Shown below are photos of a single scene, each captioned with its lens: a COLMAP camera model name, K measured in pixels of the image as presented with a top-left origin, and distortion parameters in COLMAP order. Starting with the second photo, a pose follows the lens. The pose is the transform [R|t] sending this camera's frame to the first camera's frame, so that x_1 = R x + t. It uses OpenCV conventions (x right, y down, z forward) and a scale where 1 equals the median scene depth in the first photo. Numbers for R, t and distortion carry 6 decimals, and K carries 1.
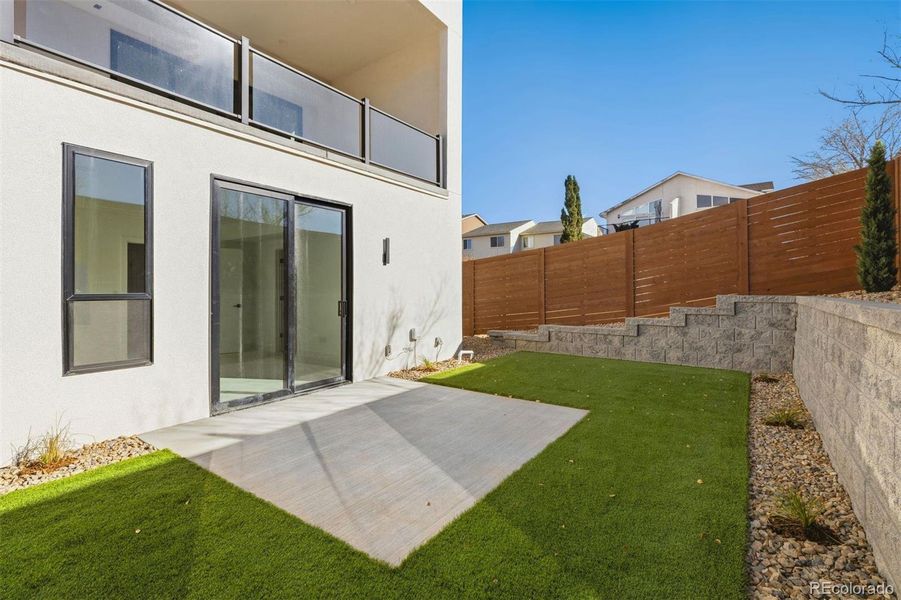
lens RADIAL K [[420.4, 0, 450.3], [0, 420.4, 289.9], [0, 0, 1]] dist [0.002723, 0.000548]
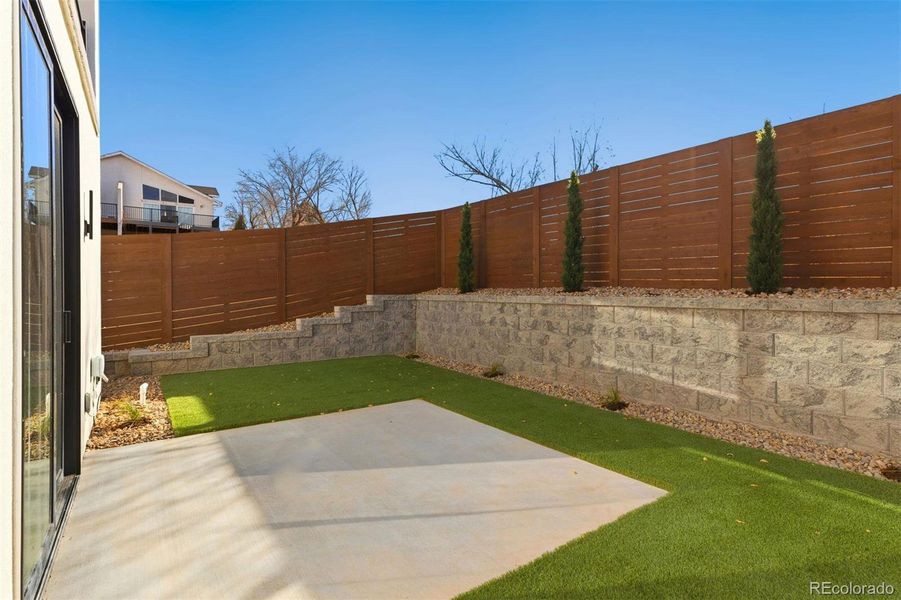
lens RADIAL K [[452.4, 0, 459.4], [0, 452.4, 297.3], [0, 0, 1]] dist [-0.000503, -0.014019]
pose [[0.321294, -0.012166, 0.946901, -0.508019], [0.001621, 0.999923, 0.012297, 0.003877], [-0.946978, -0.002416, 0.321289, 0.348337]]
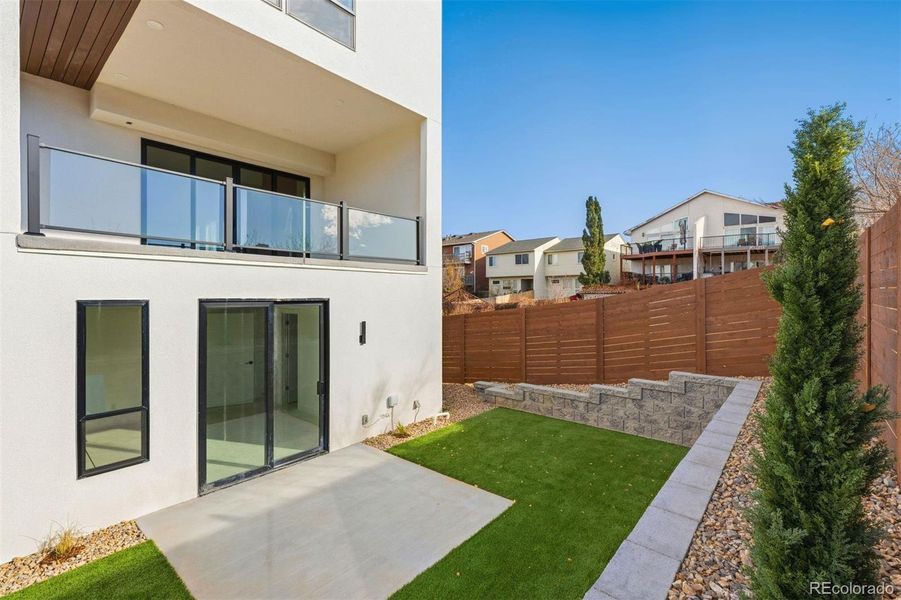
lens RADIAL K [[410.5, 0, 451.1], [0, 410.5, 296.0], [0, 0, 1]] dist [0.002943, 0.000219]
pose [[0.996147, 0.001704, -0.087685, 0.173540], [-0.001218, 0.999984, 0.005598, -0.187516], [0.087693, -0.005470, 0.996133, -0.082877]]
